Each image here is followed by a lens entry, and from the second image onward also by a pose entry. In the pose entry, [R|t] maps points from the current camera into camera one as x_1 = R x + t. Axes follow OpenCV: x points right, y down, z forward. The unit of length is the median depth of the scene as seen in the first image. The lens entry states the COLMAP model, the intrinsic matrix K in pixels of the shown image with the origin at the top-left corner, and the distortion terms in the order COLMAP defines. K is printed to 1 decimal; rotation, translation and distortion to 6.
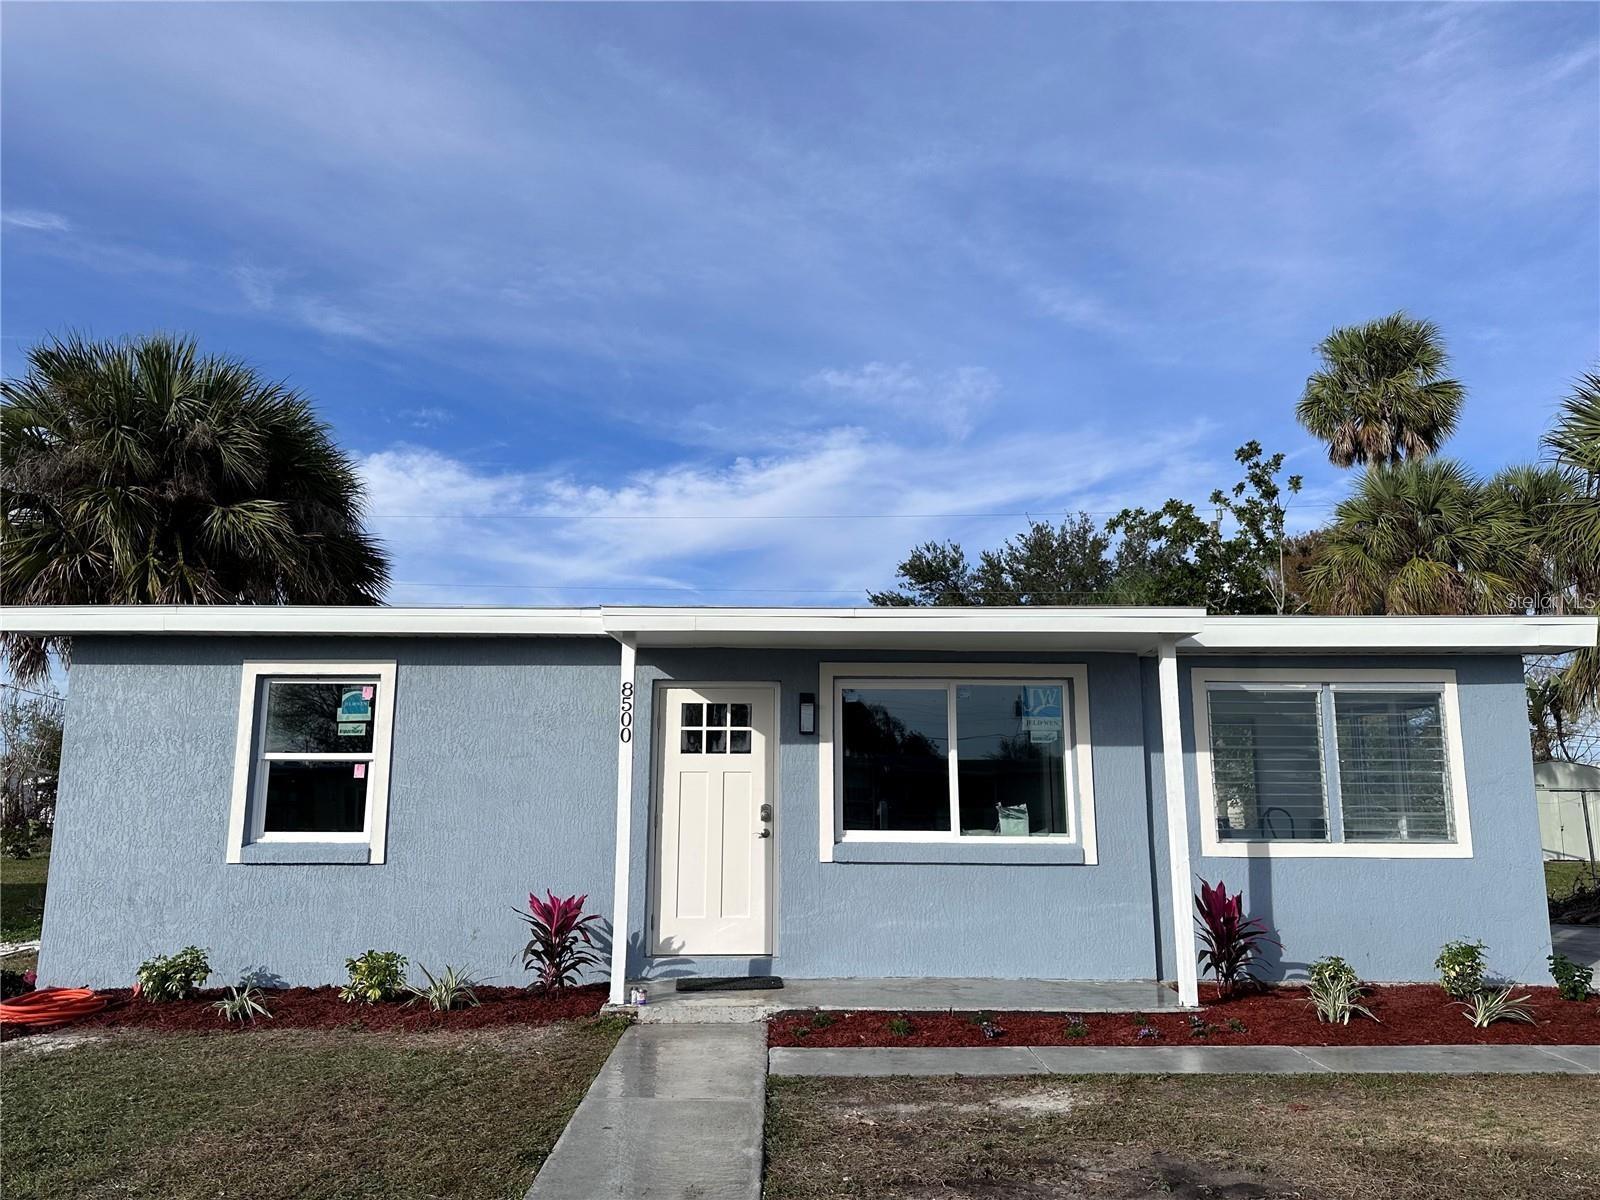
lens RADIAL K [[1136.3, 0, 800.0], [0, 1136.3, 600.0], [0, 0, 1]] dist [0.105329, -0.163728]
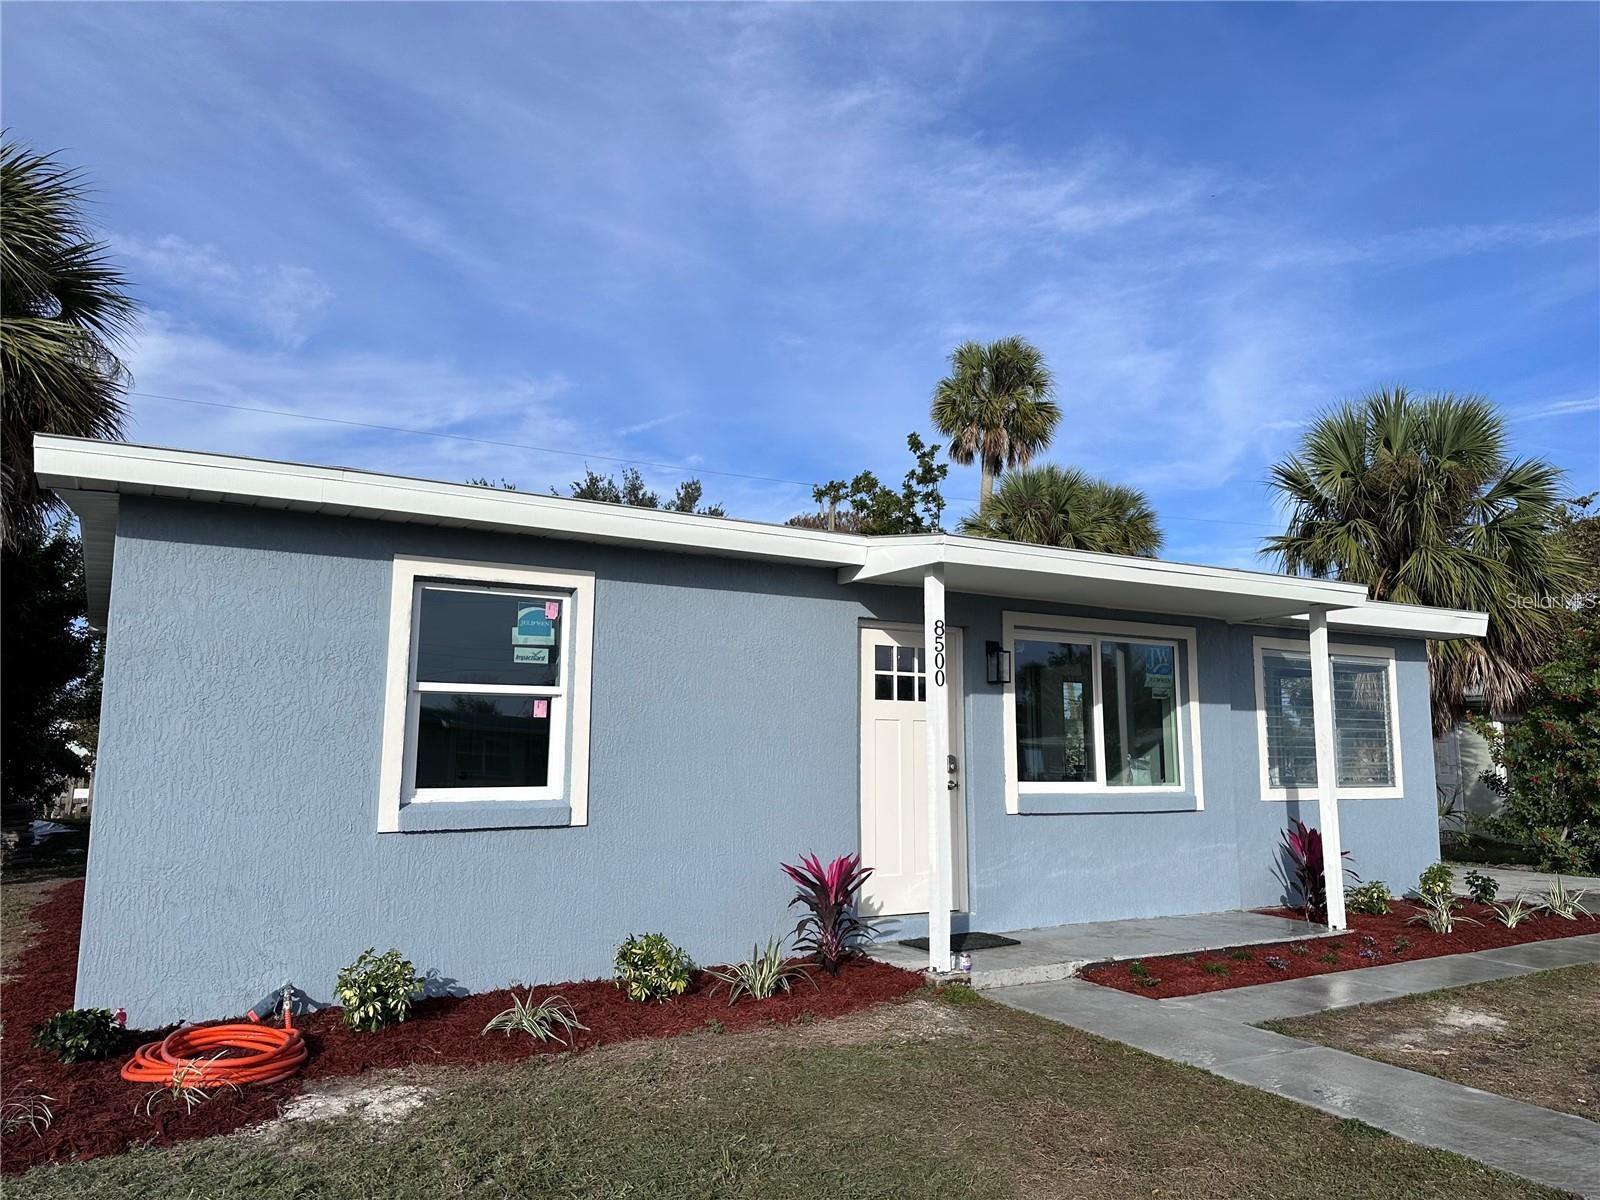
lens RADIAL K [[1136.3, 0, 800.0], [0, 1136.3, 600.0], [0, 0, 1]] dist [0.105329, -0.163728]
pose [[0.864813, 0.069944, 0.497198, -0.621323], [-0.089898, 0.995818, 0.016278, 0.046050], [-0.493980, -0.058775, 0.867485, 0.243080]]
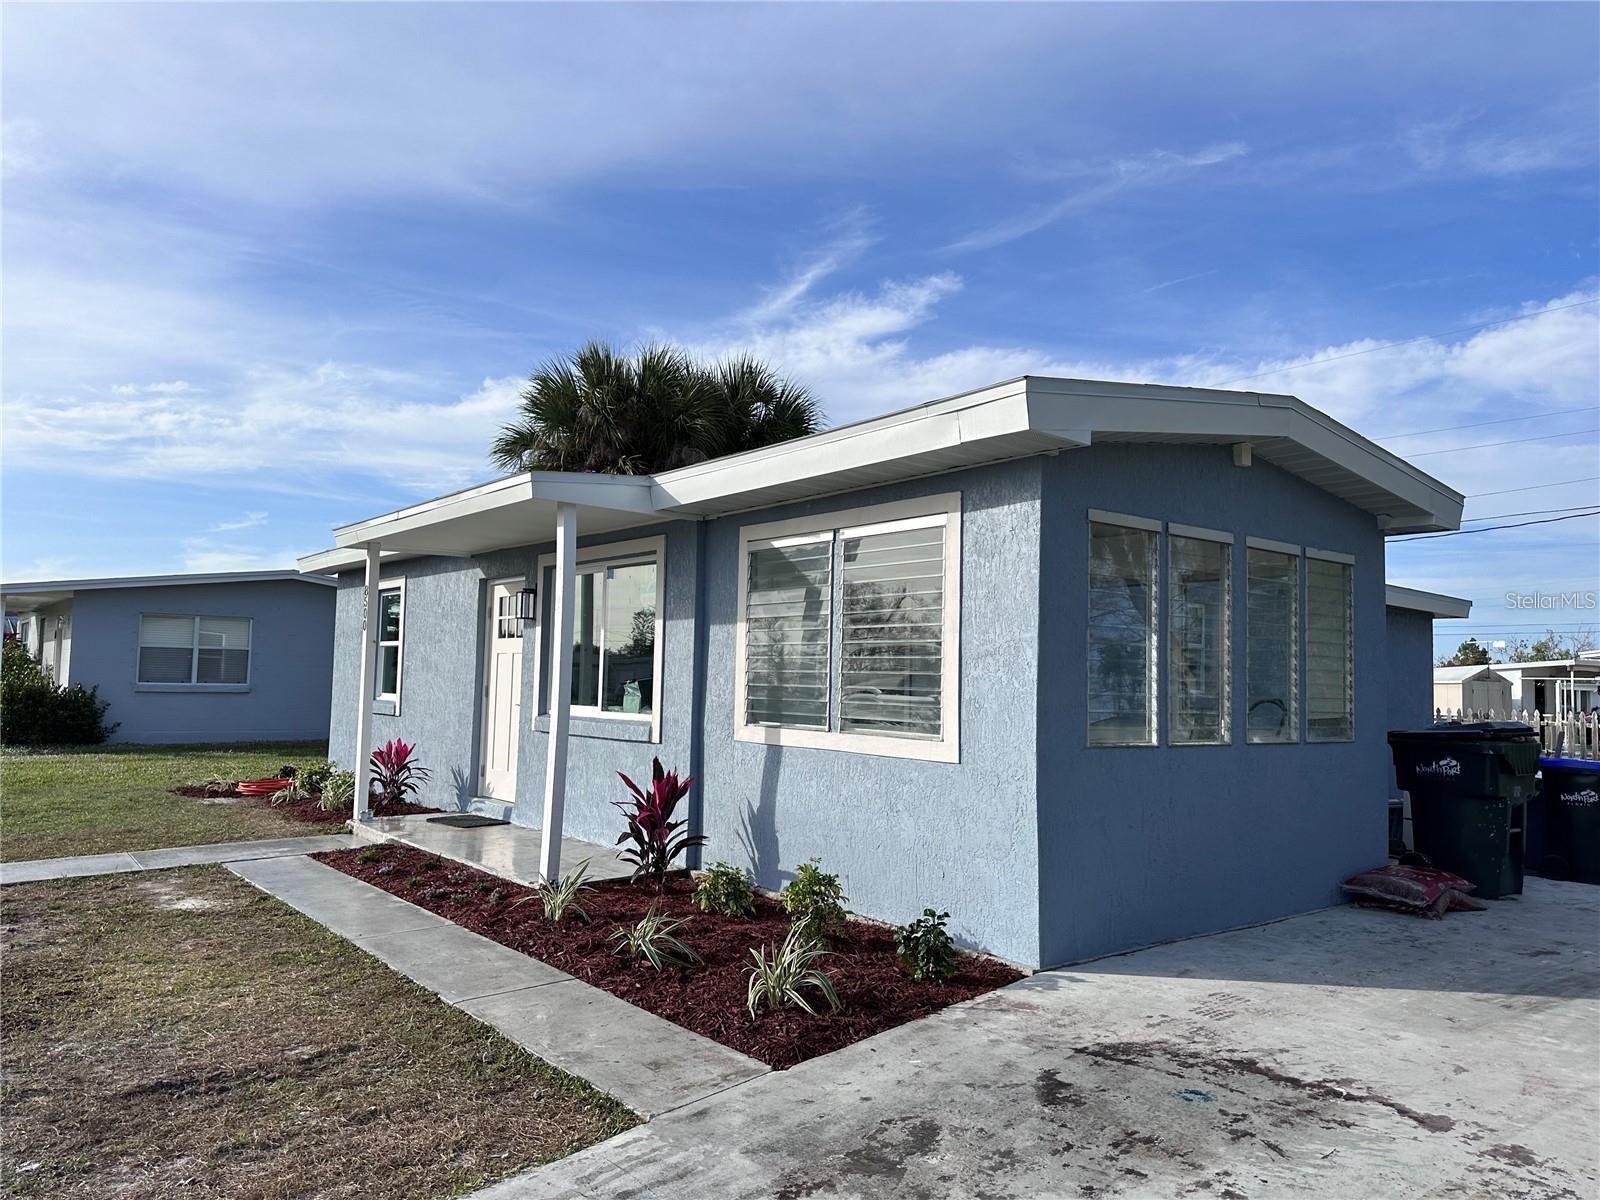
lens RADIAL K [[1136.3, 0, 800.0], [0, 1136.3, 600.0], [0, 0, 1]] dist [0.105329, -0.163728]
pose [[0.620539, -0.045744, -0.782840, 1.055722], [0.114915, 0.992825, 0.033076, 0.091750], [0.775710, -0.110485, 0.621343, 0.504435]]
